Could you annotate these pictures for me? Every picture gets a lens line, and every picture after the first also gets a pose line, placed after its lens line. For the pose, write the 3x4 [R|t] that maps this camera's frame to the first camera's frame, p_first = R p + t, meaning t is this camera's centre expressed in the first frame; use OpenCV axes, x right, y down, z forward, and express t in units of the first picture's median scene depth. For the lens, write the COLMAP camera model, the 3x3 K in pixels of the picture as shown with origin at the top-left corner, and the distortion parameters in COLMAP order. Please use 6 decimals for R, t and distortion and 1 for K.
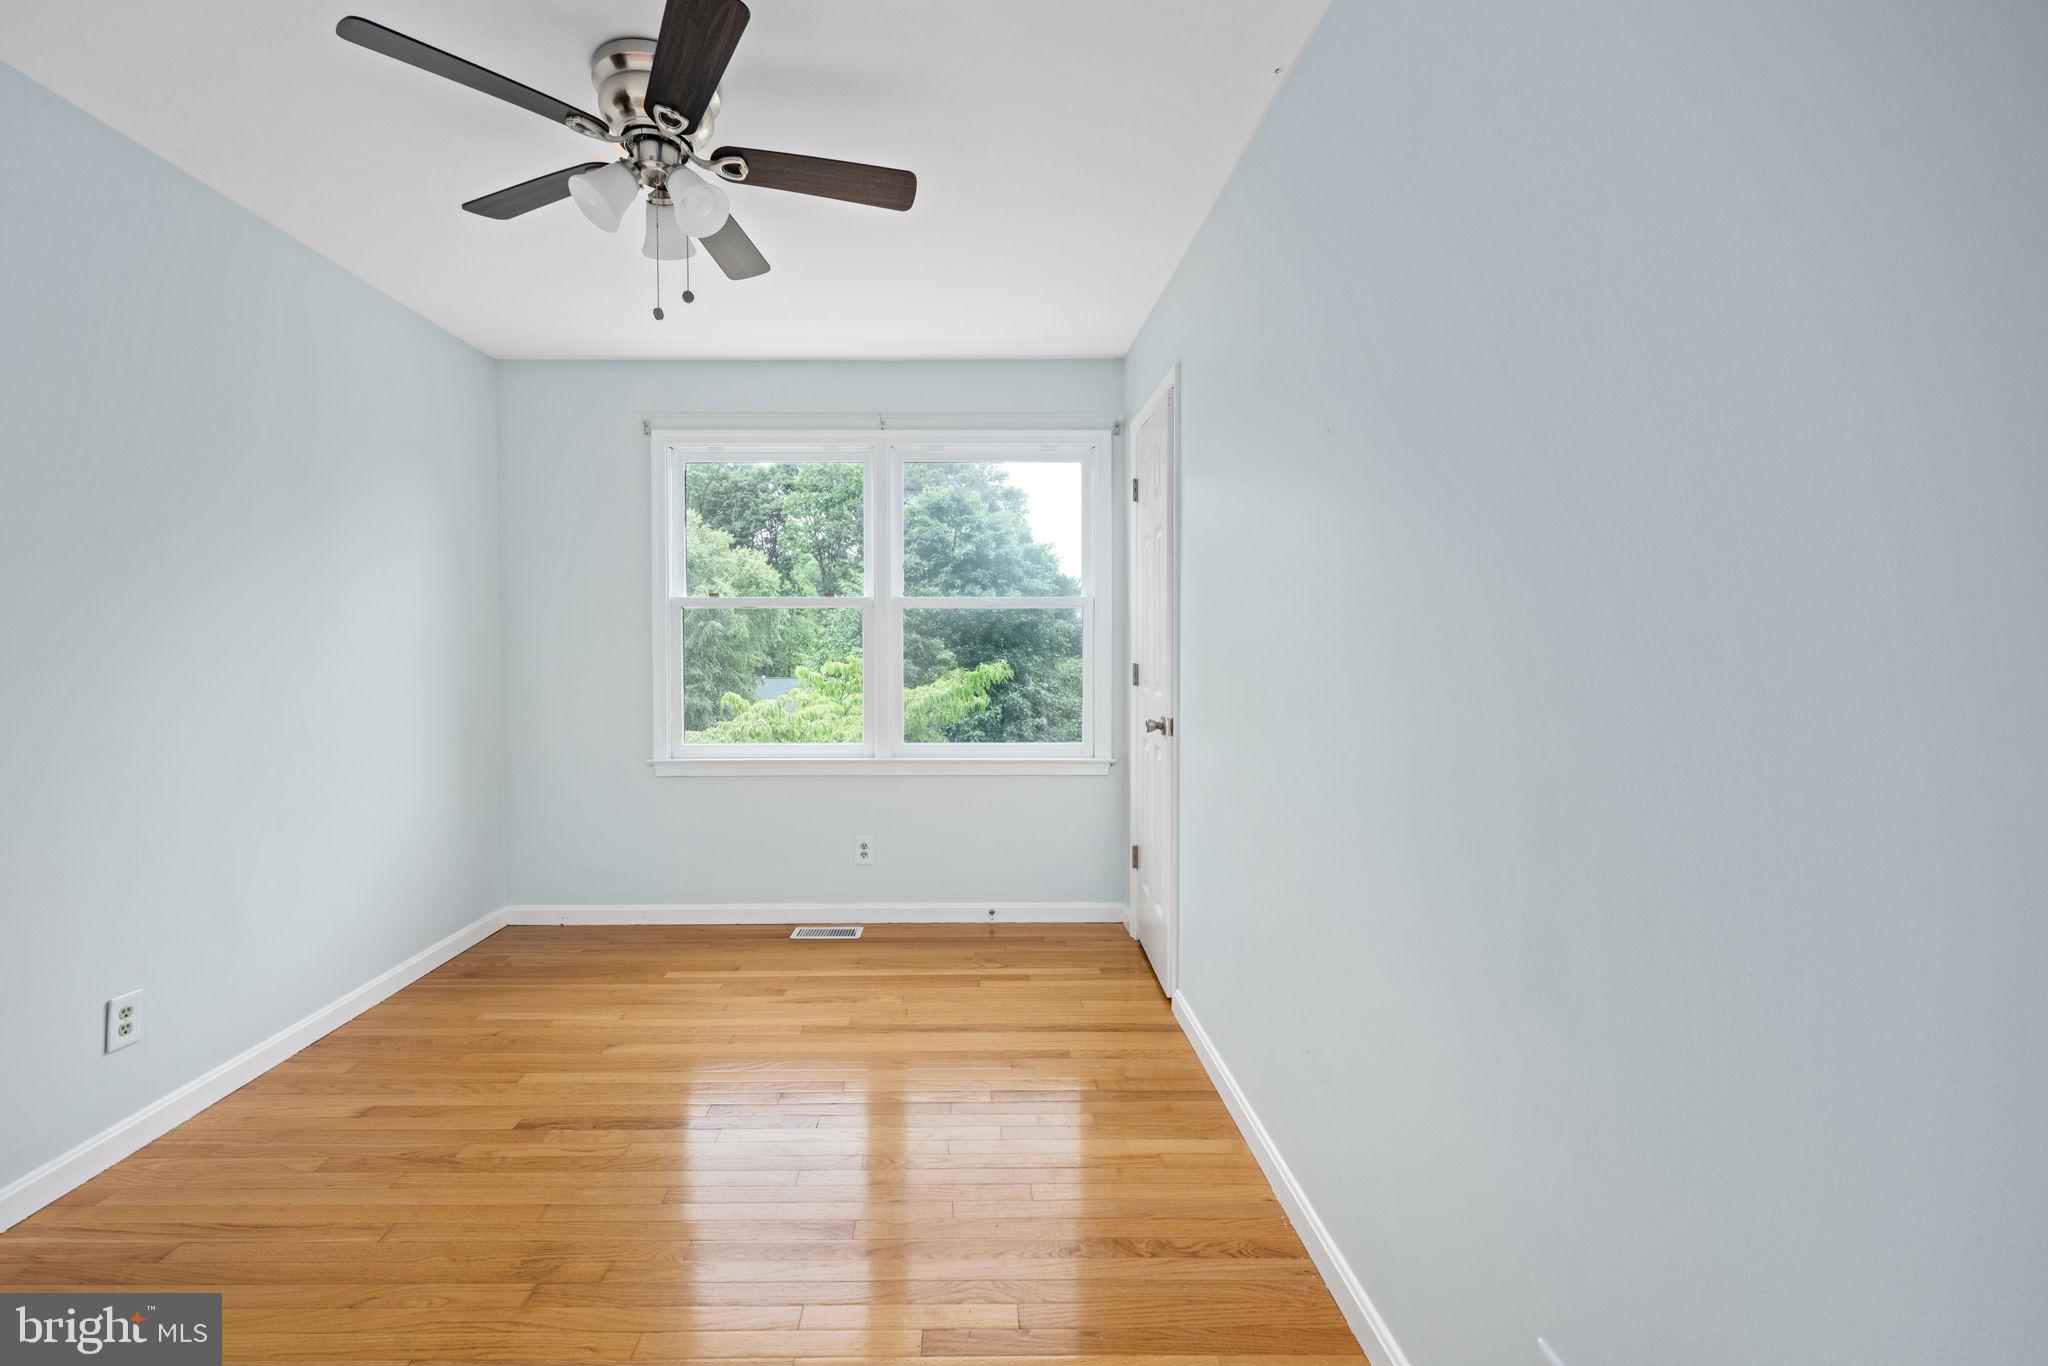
lens RADIAL K [[828.6, 0, 1013.1], [0, 828.6, 674.1], [0, 0, 1]] dist [-0.000754, -0.000118]
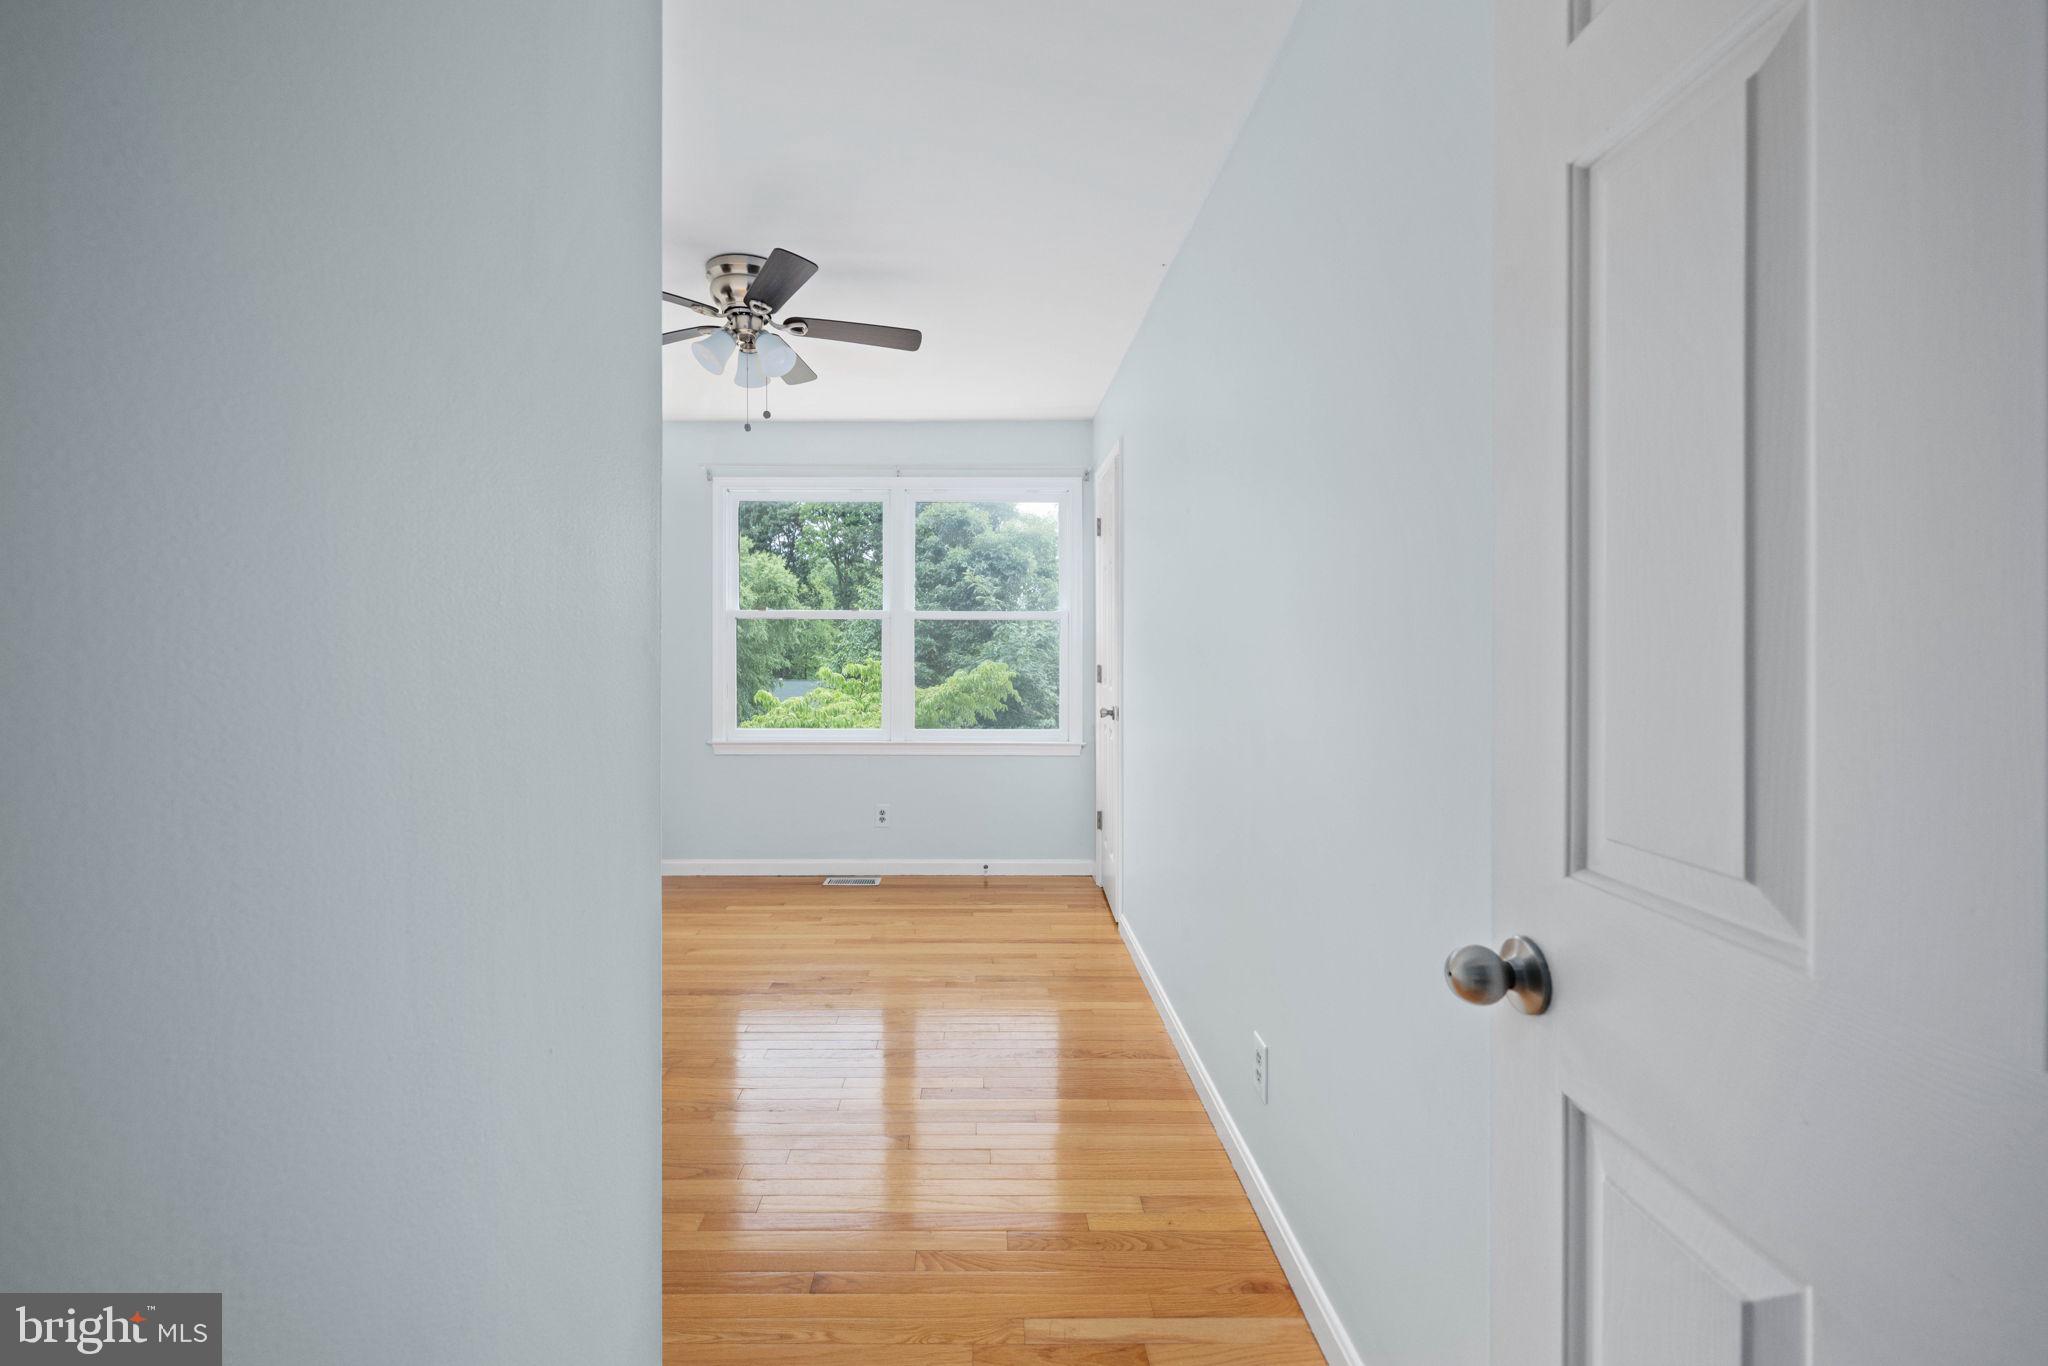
lens RADIAL K [[828.6, 0, 1032.0], [0, 828.6, 690.4], [0, 0, 1]] dist [-0.000754, -0.000118]
pose [[0.999981, 0.004689, 0.004111, 0.039823], [-0.004750, 0.999874, 0.015118, 0.006905], [-0.004039, -0.015137, 0.999877, -0.249360]]
